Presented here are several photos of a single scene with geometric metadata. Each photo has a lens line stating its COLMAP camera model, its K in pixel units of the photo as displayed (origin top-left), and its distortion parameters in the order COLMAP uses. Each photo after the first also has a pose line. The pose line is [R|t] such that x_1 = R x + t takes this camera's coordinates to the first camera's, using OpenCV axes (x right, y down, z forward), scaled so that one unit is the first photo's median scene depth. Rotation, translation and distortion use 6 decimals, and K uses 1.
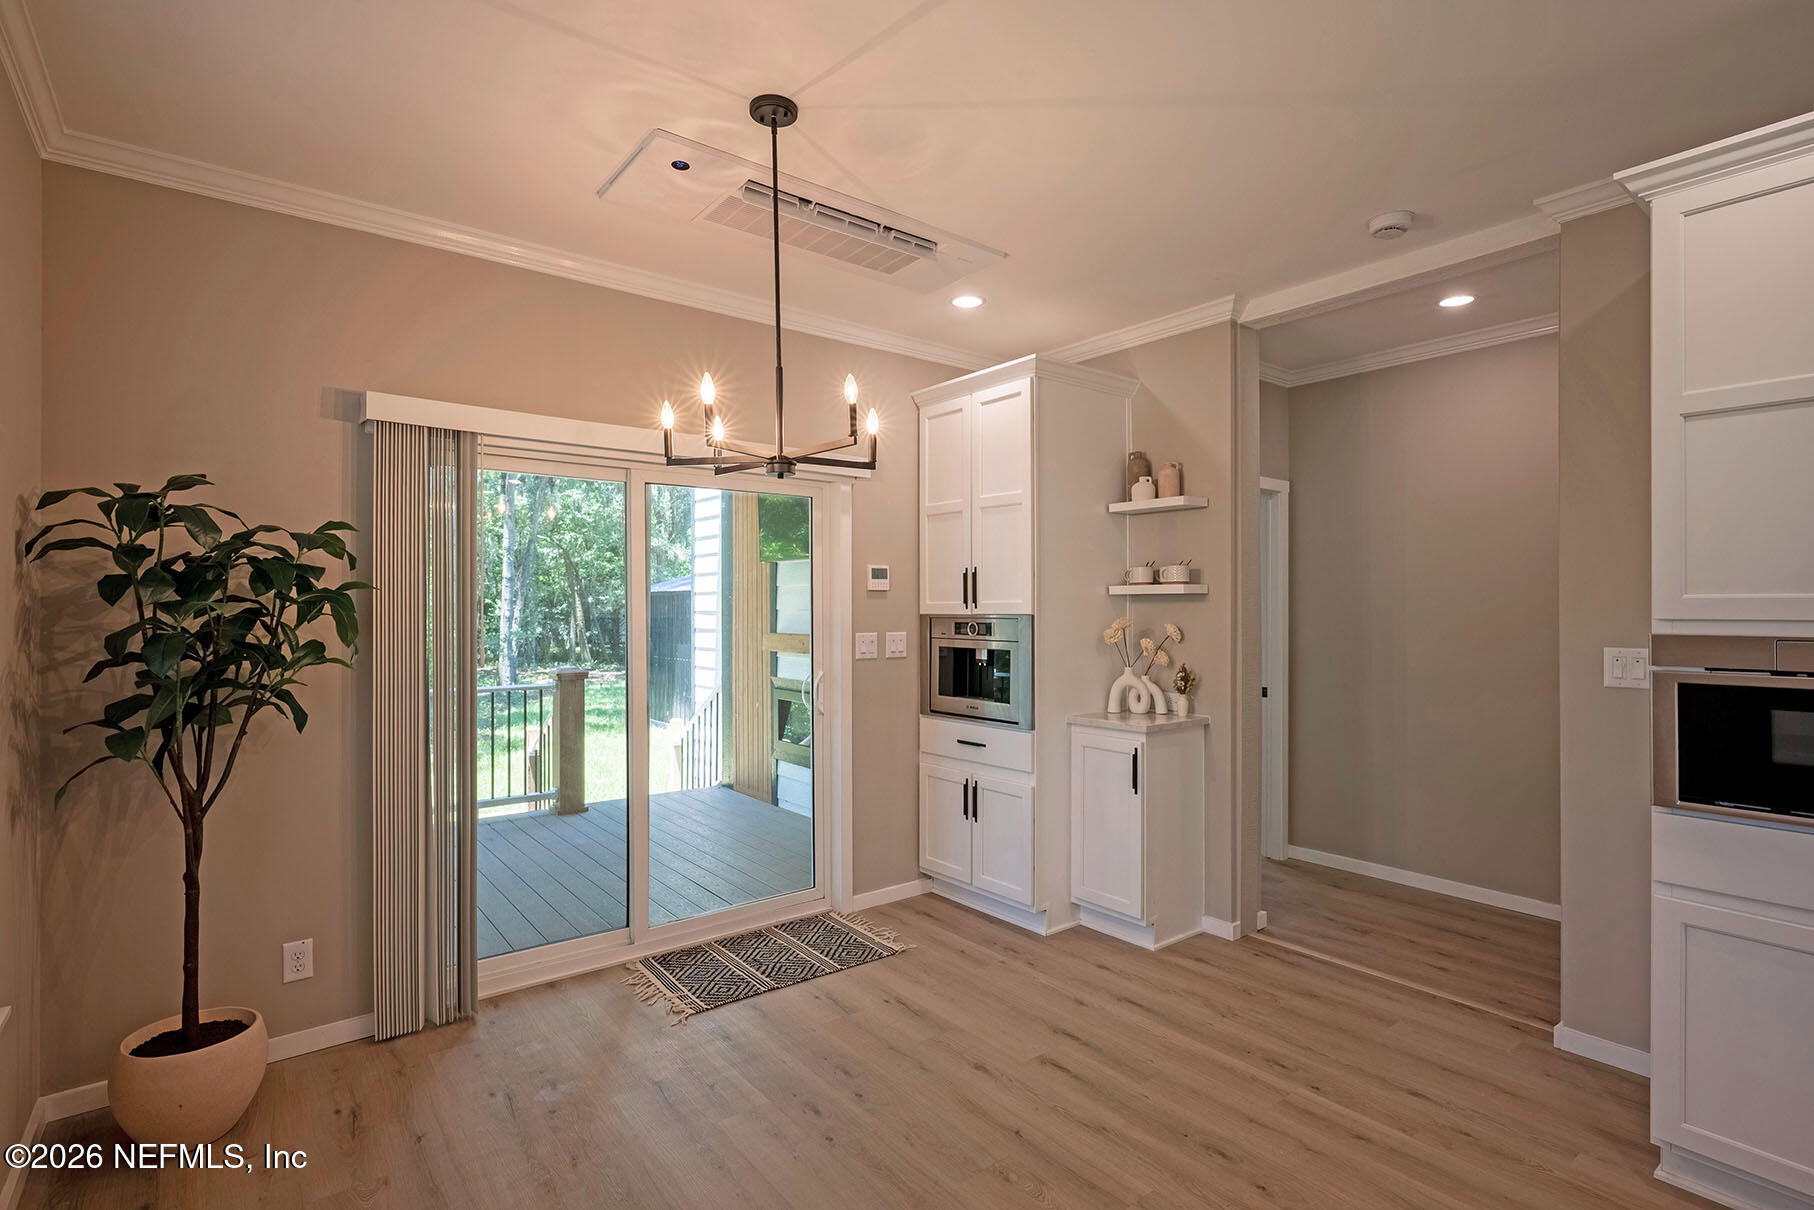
lens RADIAL K [[876.7, 0, 907.0], [0, 876.7, 605.0], [0, 0, 1]] dist [0.000680, 0.000620]
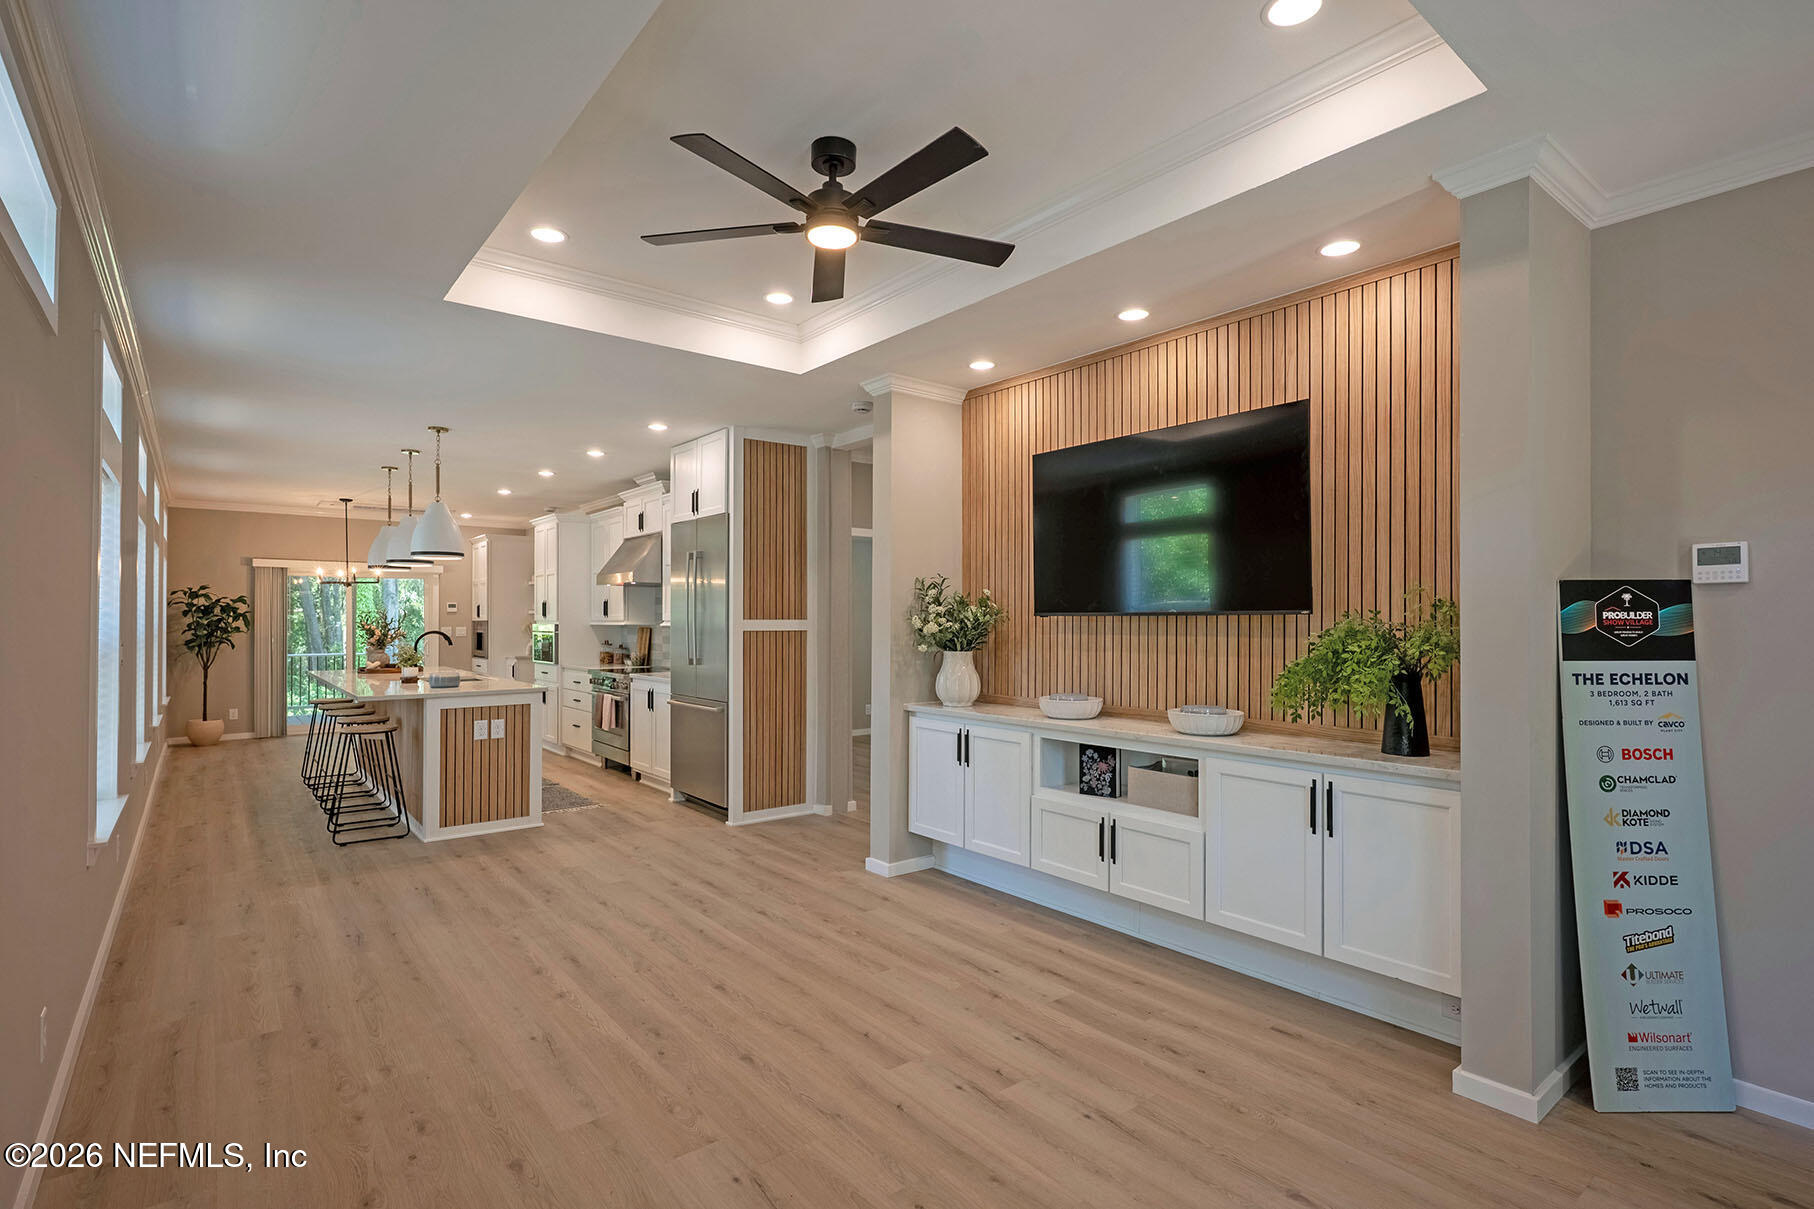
lens RADIAL K [[872.0, 0, 904.9], [0, 872.0, 614.2], [0, 0, 1]] dist [-0.001652, -0.000126]
pose [[0.999960, -0.001297, 0.008888, 2.290857], [0.001342, 0.999986, -0.005086, 0.010631], [-0.008882, 0.005098, 0.999948, -2.937464]]
